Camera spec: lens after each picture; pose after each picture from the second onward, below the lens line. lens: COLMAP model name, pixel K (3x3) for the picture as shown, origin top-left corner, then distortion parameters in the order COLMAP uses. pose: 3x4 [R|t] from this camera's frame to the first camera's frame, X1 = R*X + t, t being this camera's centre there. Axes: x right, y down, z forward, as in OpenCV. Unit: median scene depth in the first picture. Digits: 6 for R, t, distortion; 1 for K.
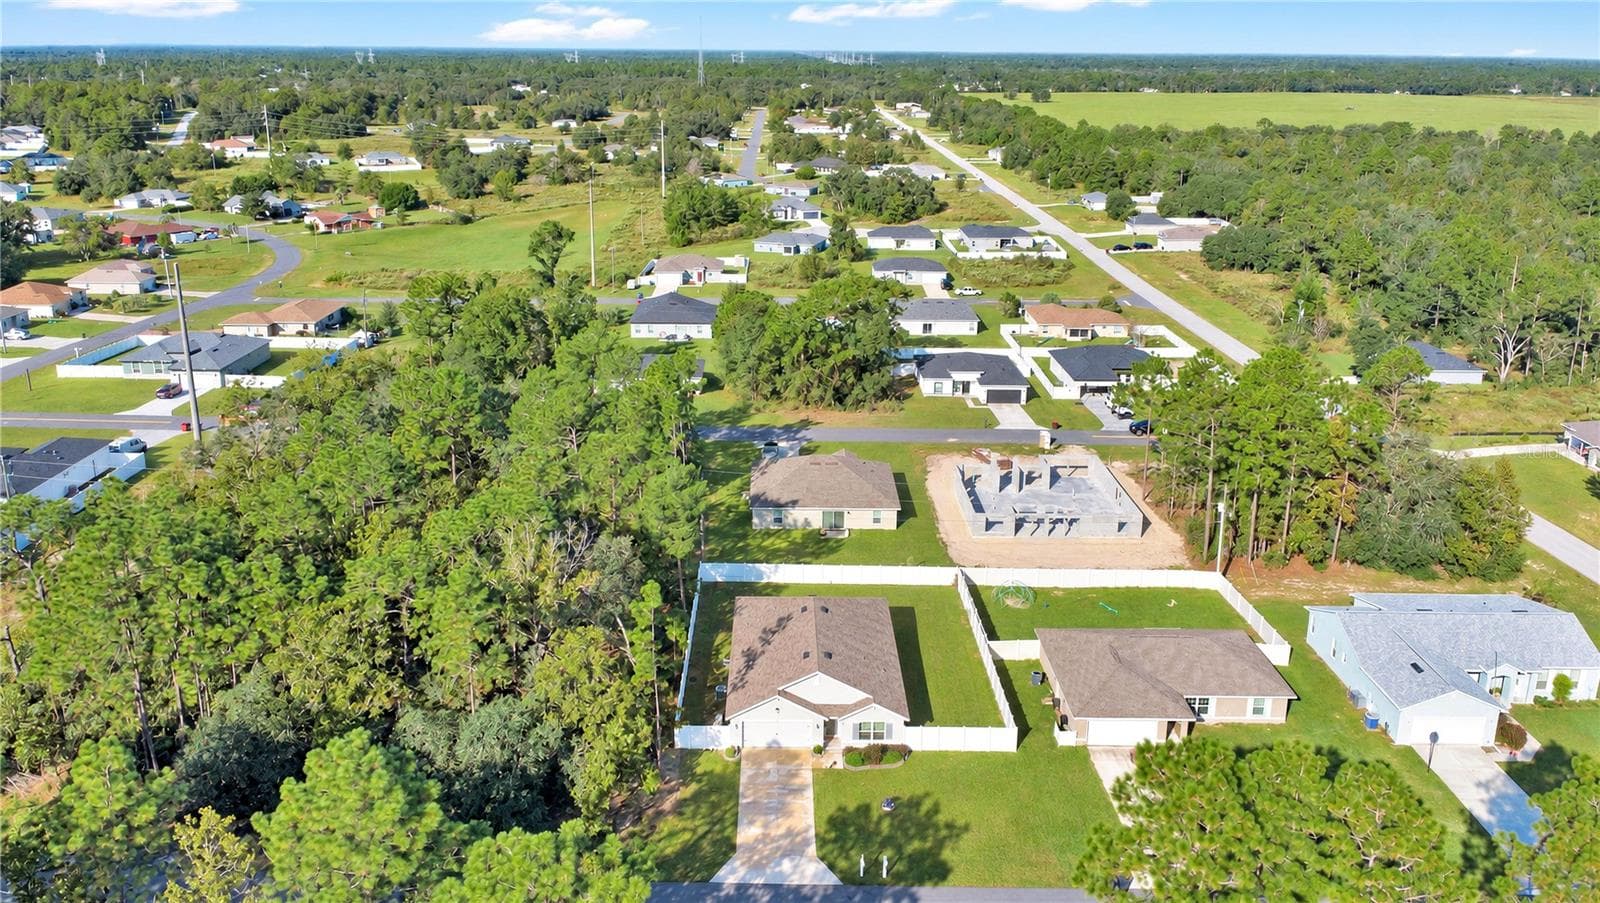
lens RADIAL K [[1206.9, 0, 800.0], [0, 1206.9, 451.5], [0, 0, 1]] dist [0.016130, 0.003261]
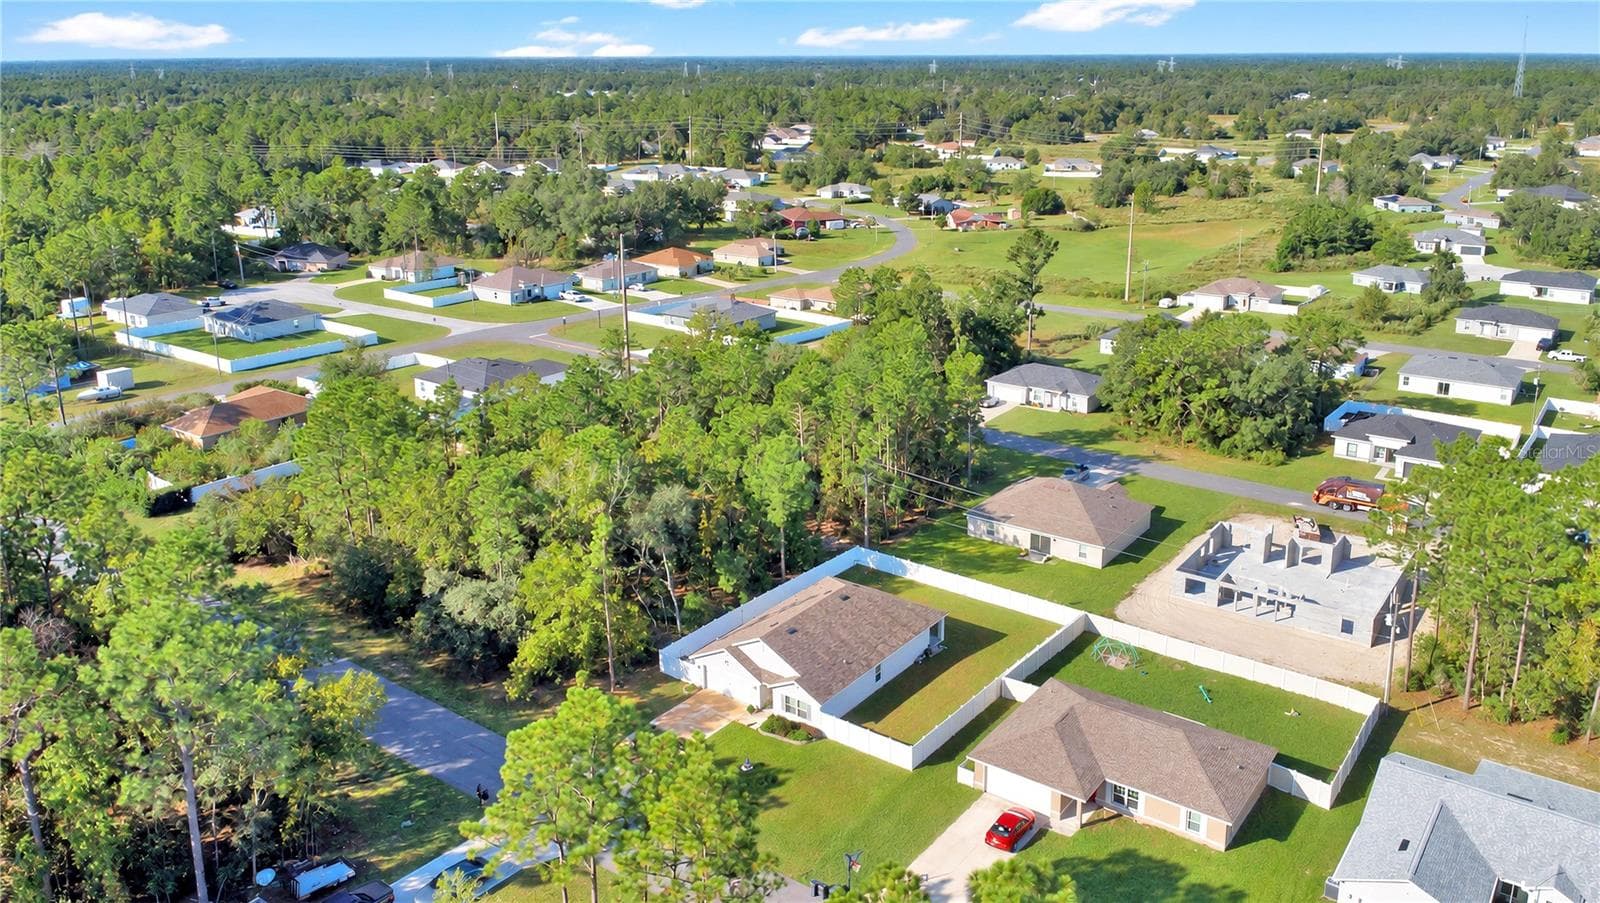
lens RADIAL K [[1206.1, 0, 800.2], [0, 1206.1, 524.8], [0, 0, 1]] dist [0.022971, 0.001697]
pose [[0.799670, 0.212628, -0.561531, 0.295350], [-0.185749, 0.976928, 0.105398, -0.018273], [0.570986, 0.020020, 0.820716, 0.059665]]
